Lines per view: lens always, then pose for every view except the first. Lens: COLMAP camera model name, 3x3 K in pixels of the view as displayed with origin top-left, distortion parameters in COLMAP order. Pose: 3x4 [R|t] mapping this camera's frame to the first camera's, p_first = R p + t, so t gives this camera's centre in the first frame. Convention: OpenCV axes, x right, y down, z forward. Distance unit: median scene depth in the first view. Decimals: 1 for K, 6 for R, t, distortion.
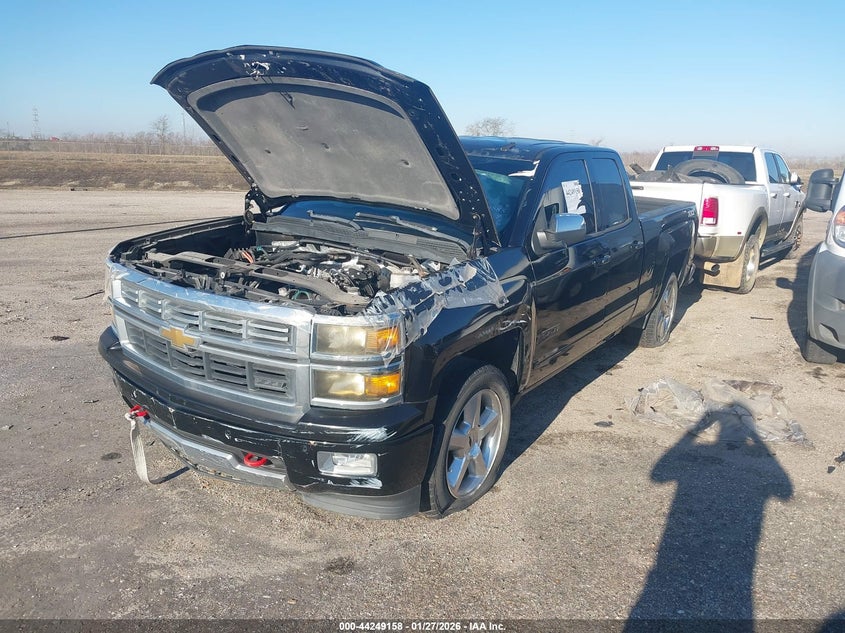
lens RADIAL K [[681.7, 0, 422.5], [0, 681.7, 316.5], [0, 0, 1]] dist [0.001028, -0.000141]
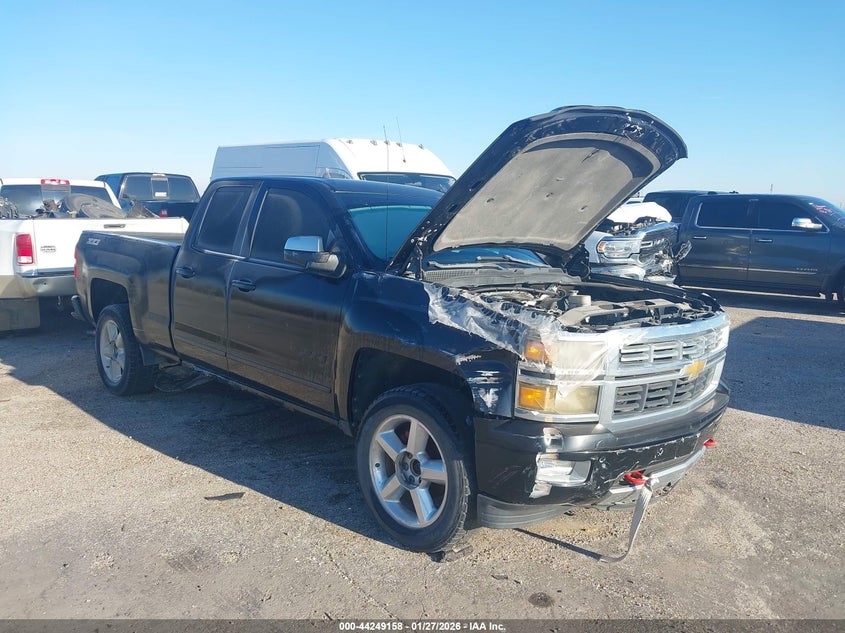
lens RADIAL K [[681.7, 0, 422.5], [0, 681.7, 316.5], [0, 0, 1]] dist [0.001028, -0.000141]
pose [[0.171665, -0.177389, 0.969053, -1.126539], [0.212263, 0.967211, 0.139450, -0.226778], [-0.962016, 0.181755, 0.203690, 0.888327]]
